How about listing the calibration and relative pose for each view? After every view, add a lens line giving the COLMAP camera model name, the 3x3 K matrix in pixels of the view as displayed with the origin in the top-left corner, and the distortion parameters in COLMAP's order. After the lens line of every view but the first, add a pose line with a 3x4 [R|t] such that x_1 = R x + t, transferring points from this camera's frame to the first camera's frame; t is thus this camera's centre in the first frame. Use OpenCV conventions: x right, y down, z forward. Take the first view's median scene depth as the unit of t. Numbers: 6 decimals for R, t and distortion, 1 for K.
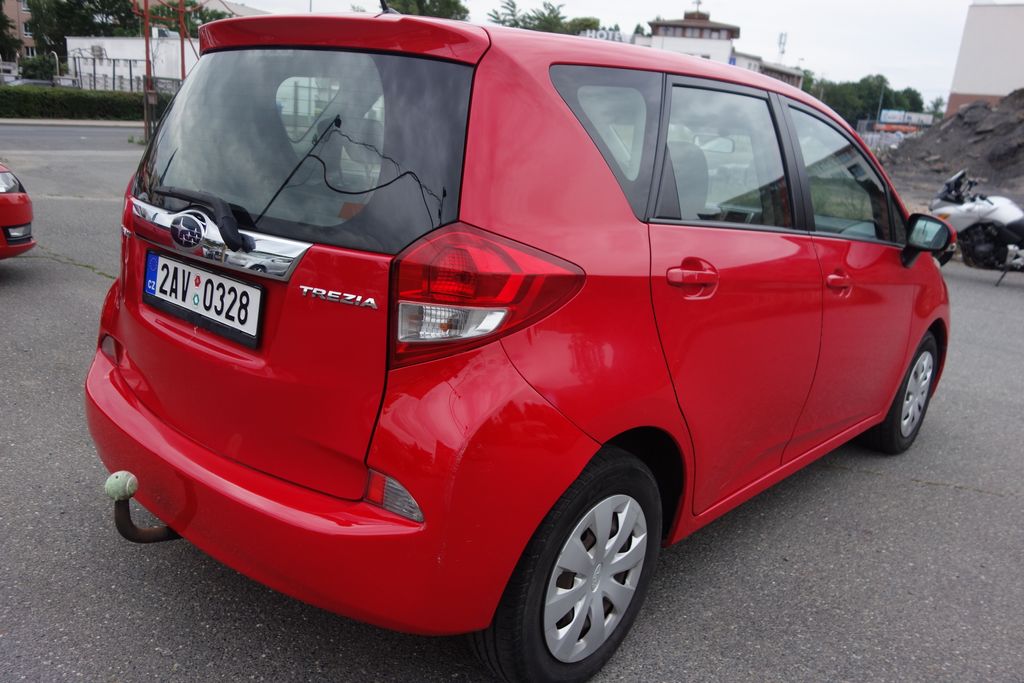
lens RADIAL K [[812.3, 0, 515.1], [0, 812.3, 341.0], [0, 0, 1]] dist [0.007452, -0.005882]
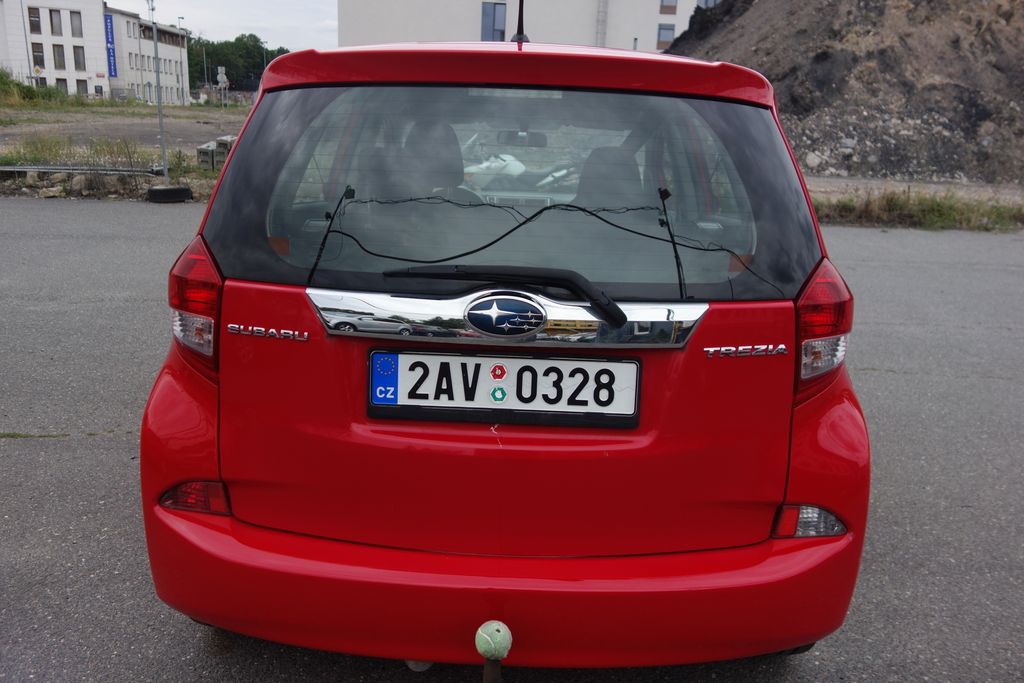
lens RADIAL K [[812.3, 0, 513.7], [0, 812.3, 341.2], [0, 0, 1]] dist [0.007452, -0.005882]
pose [[0.759625, -0.215631, 0.613574, -0.881402], [0.186807, 0.976022, 0.111734, -0.194280], [-0.622955, 0.029744, 0.781692, 0.339082]]
